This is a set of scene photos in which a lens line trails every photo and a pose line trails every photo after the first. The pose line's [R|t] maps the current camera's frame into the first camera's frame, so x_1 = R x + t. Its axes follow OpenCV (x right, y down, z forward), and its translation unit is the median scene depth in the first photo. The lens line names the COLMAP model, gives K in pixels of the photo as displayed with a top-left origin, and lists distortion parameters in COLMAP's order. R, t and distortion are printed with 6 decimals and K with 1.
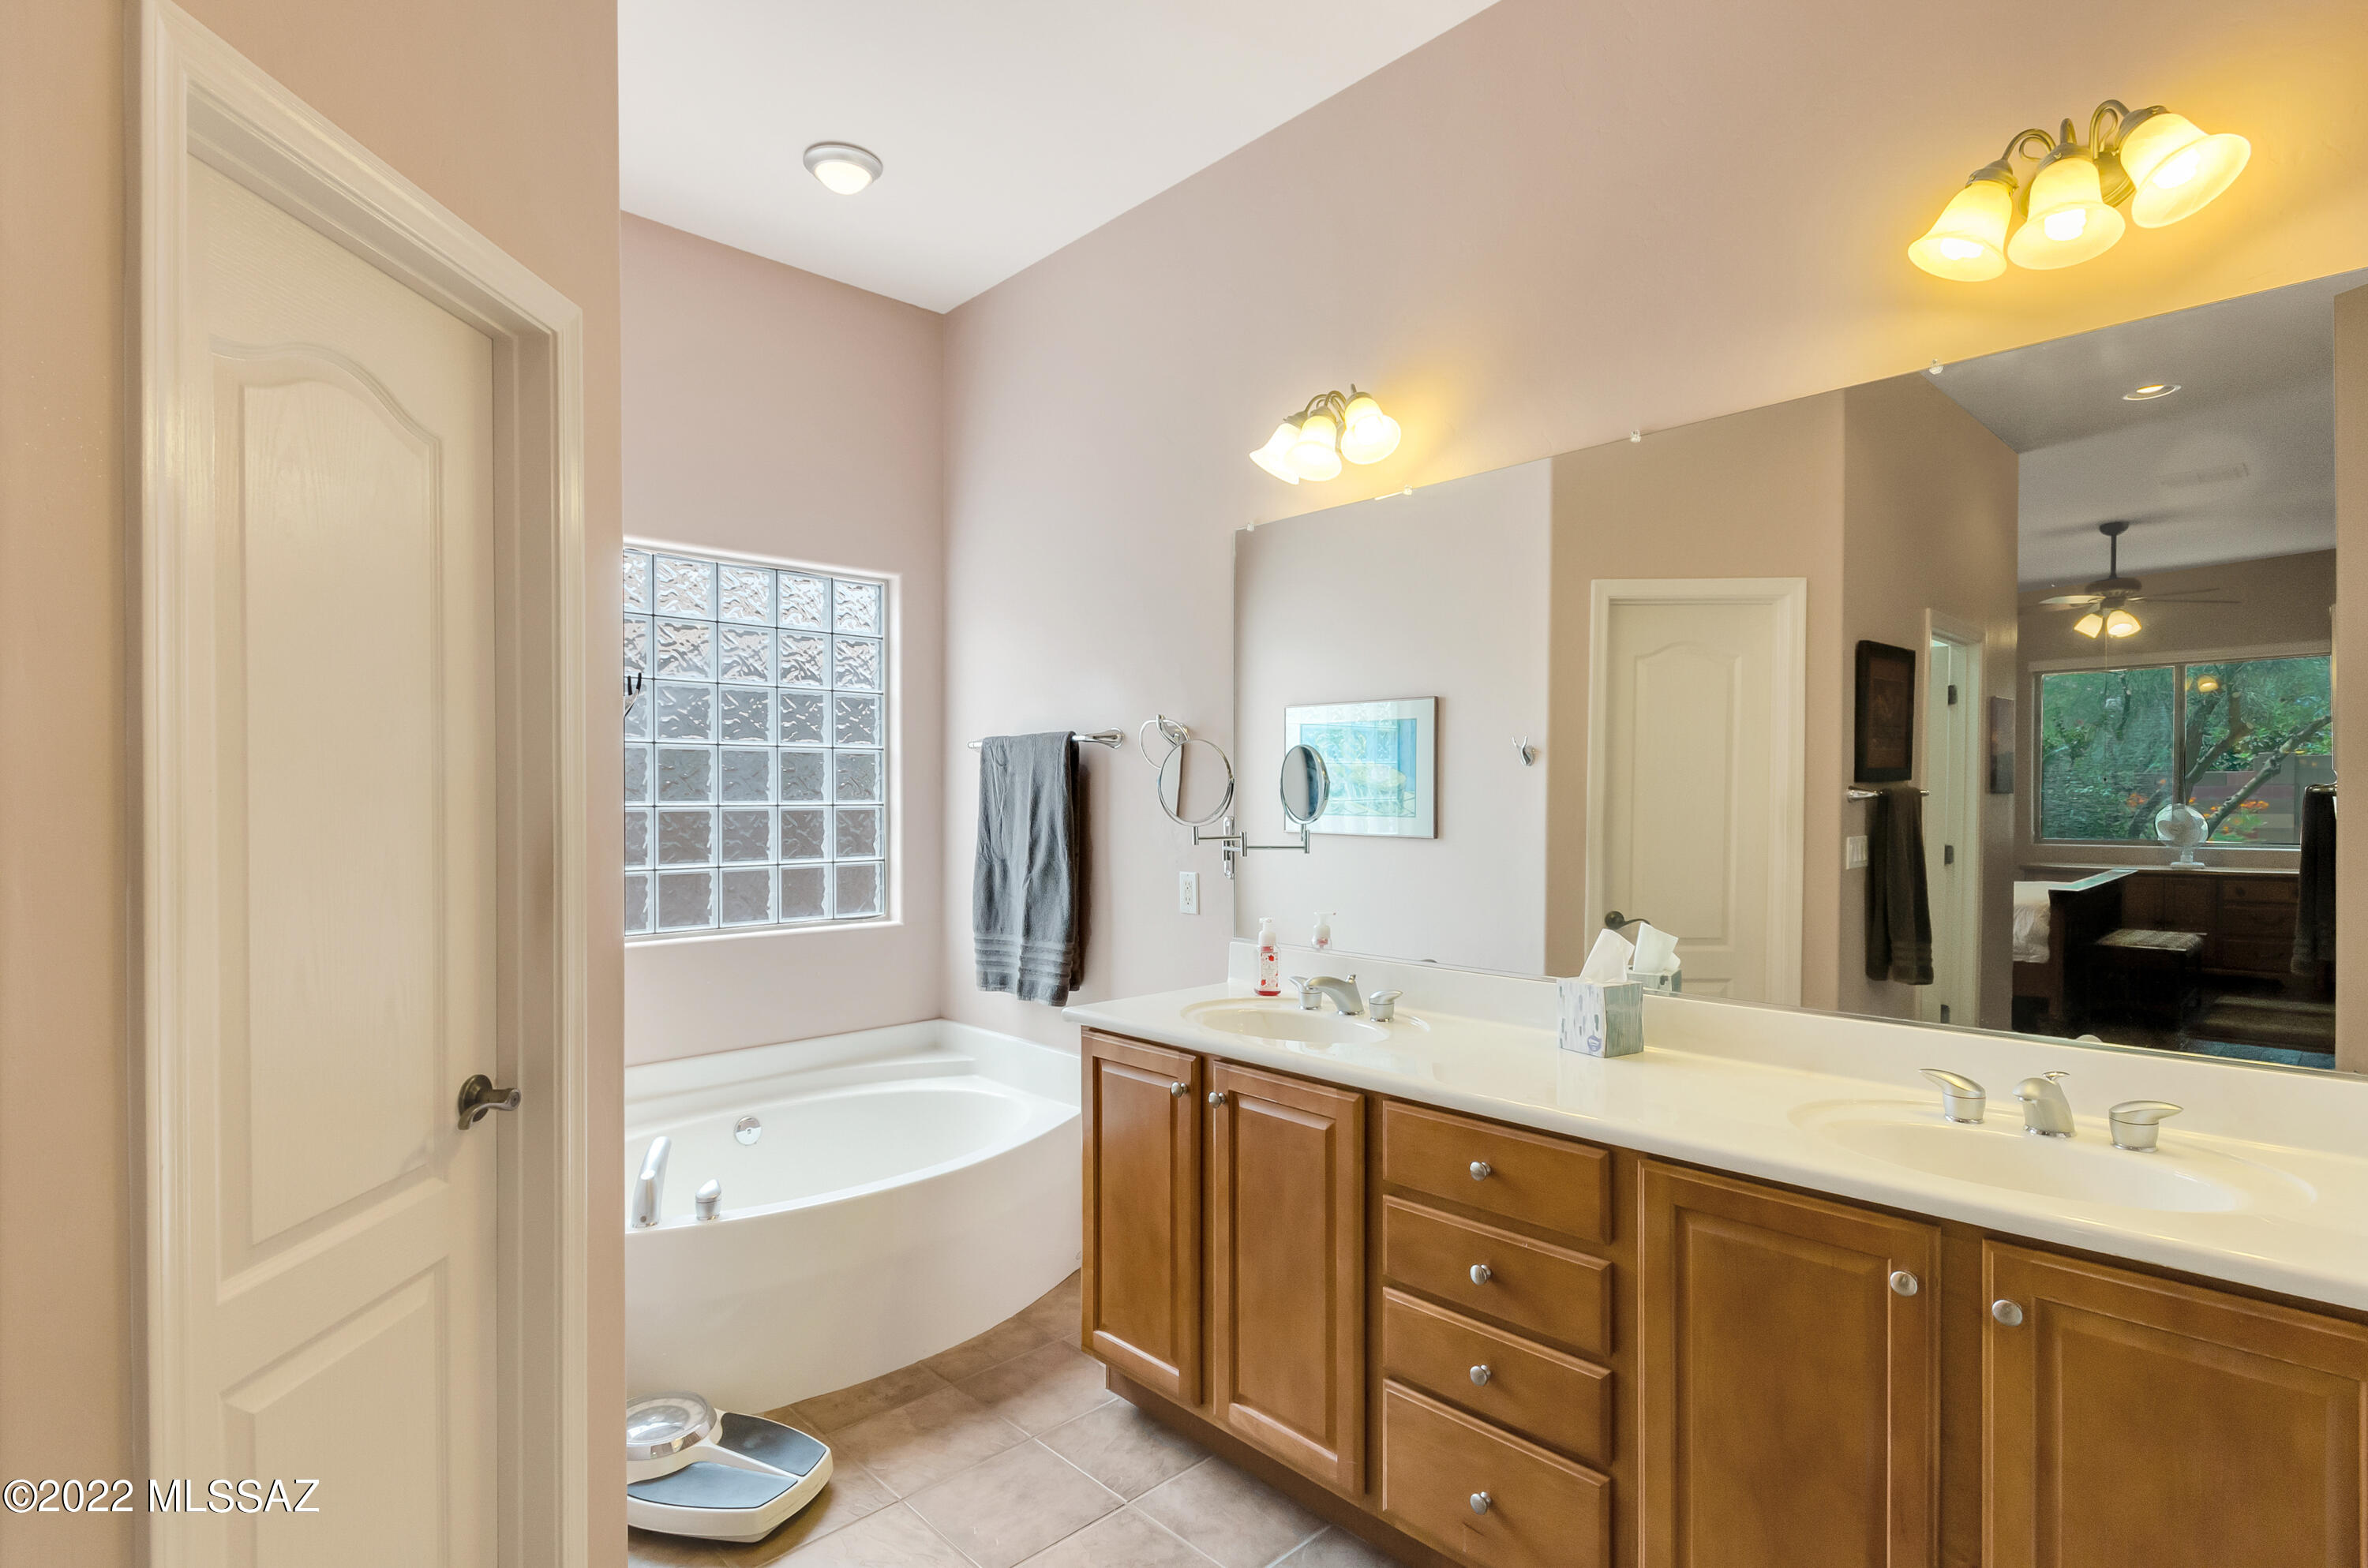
lens RADIAL K [[1153.7, 0, 1183.2], [0, 1153.7, 796.9], [0, 0, 1]] dist [-0.006534, 0.000531]
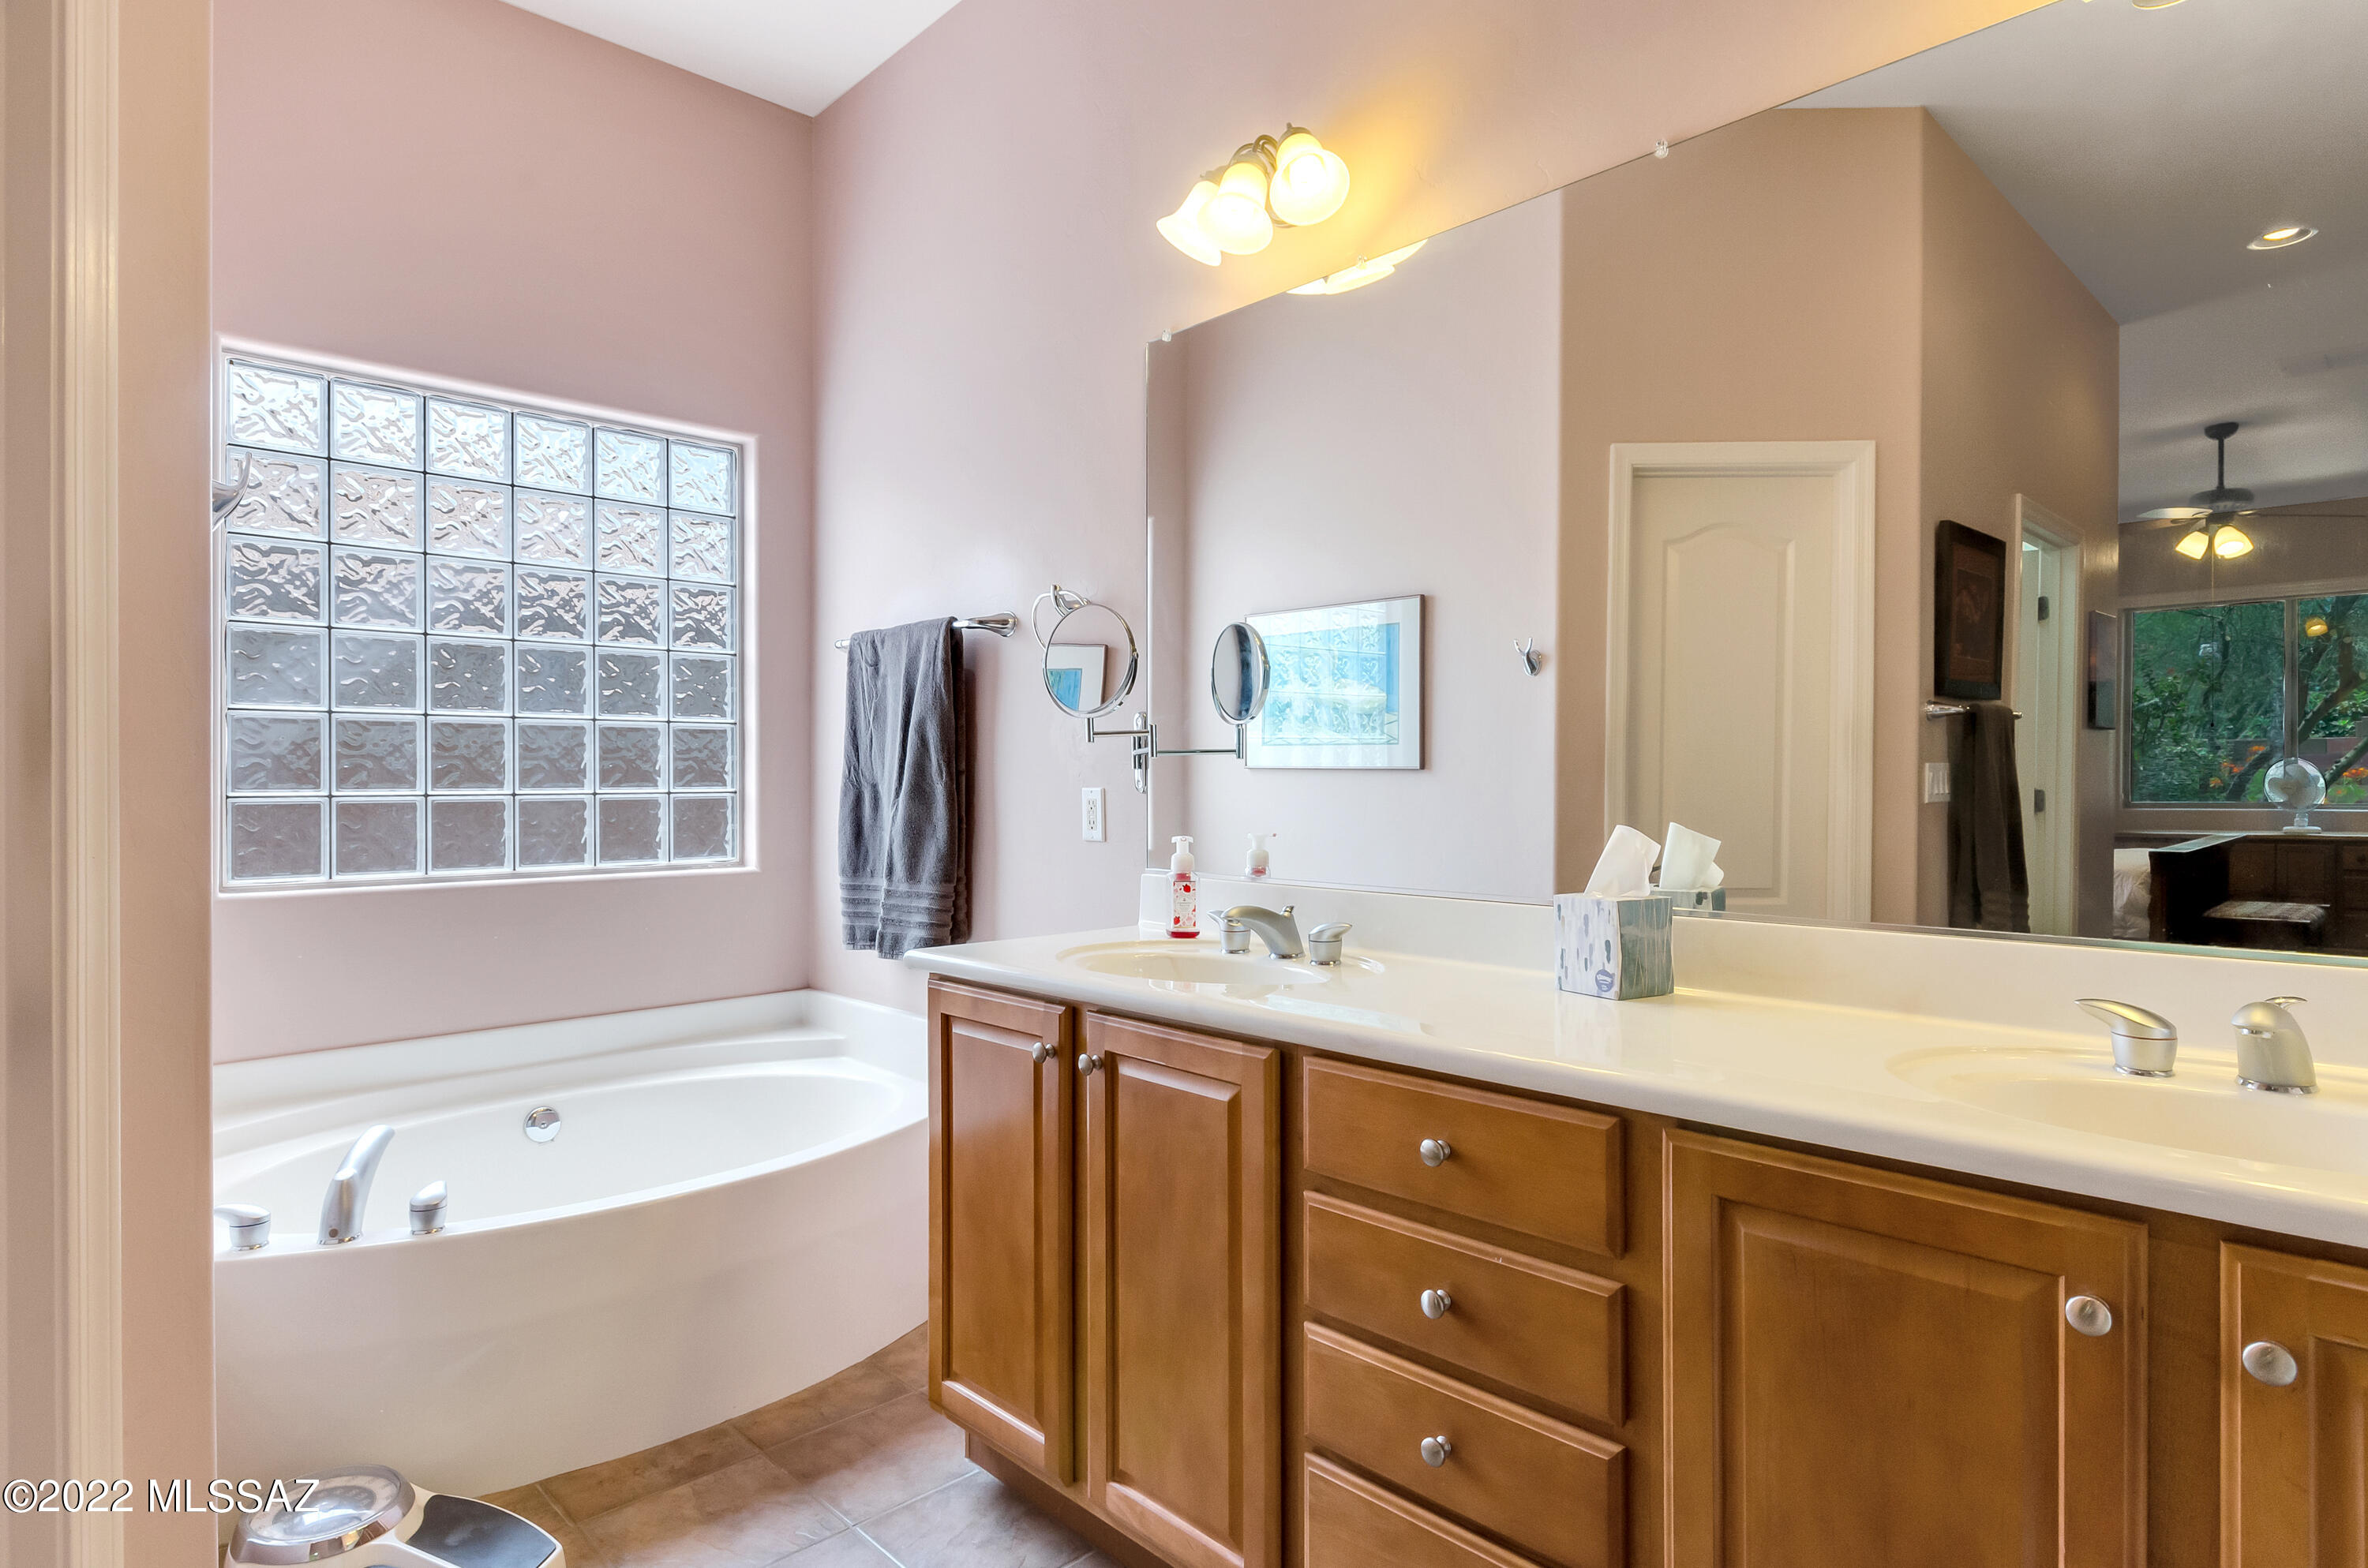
lens RADIAL K [[1264.0, 0, 1185.7], [0, 1264.0, 777.6], [0, 0, 1]] dist [0.000061, -0.006938]
pose [[0.999963, -0.000123, 0.008588, 0.071814], [0.000148, 0.999996, -0.002917, 0.072281], [-0.008588, 0.002918, 0.999959, 0.173081]]
